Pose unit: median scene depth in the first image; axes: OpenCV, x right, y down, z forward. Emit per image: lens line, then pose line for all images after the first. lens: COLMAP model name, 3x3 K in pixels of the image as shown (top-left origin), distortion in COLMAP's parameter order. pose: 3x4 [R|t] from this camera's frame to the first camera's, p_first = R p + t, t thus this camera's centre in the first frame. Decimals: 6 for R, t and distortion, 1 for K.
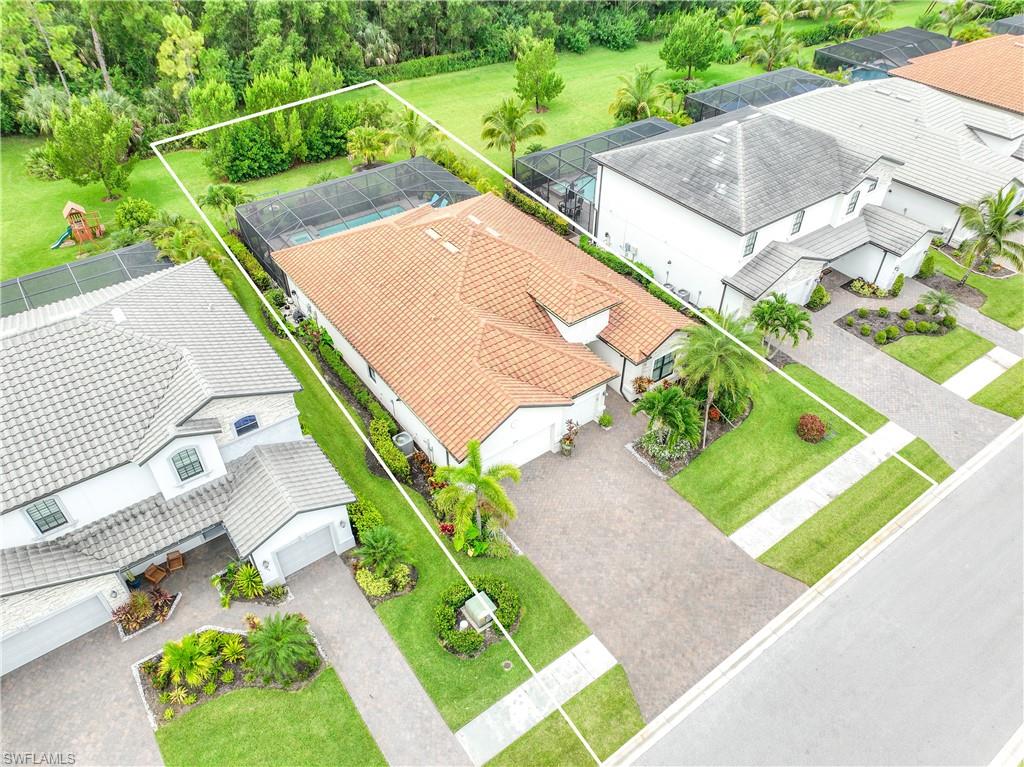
lens RADIAL K [[718.7, 0, 512.0], [0, 718.7, 383.5], [0, 0, 1]] dist [0.000256, 0.019934]
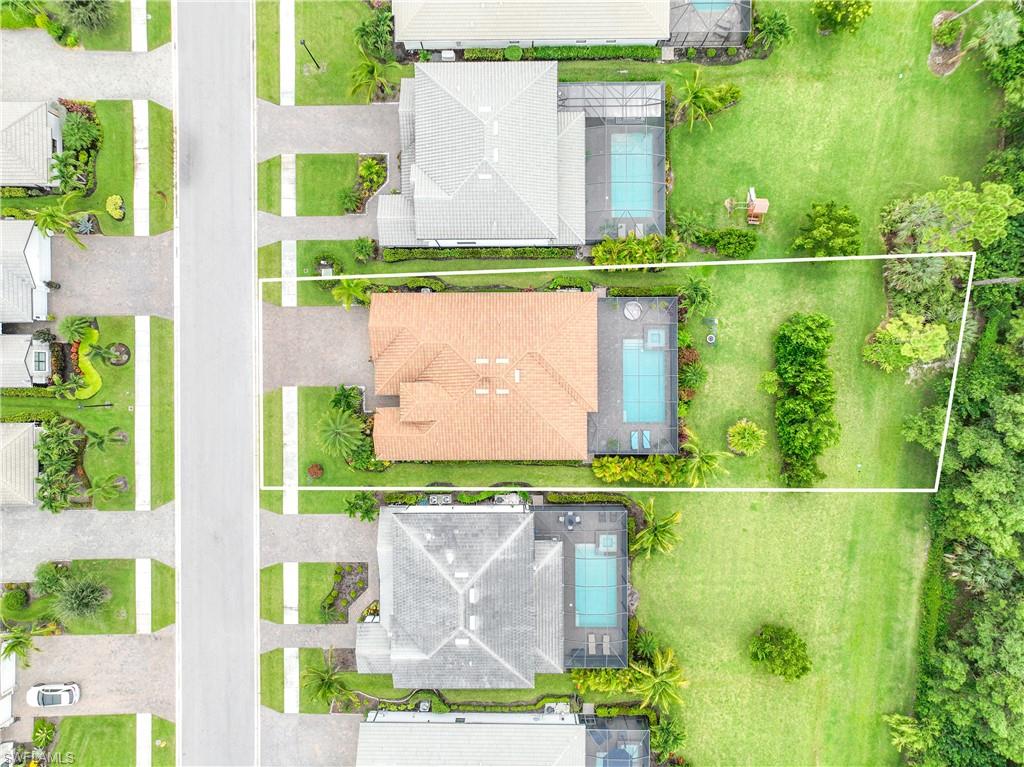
lens RADIAL K [[718.7, 0, 512.0], [0, 718.7, 383.5], [0, 0, 1]] dist [0.000256, 0.019934]
pose [[-0.586208, 0.810081, 0.011327, -0.121196], [-0.520143, -0.387043, 0.761347, -1.822372], [0.621137, 0.440416, 0.648246, -0.033683]]
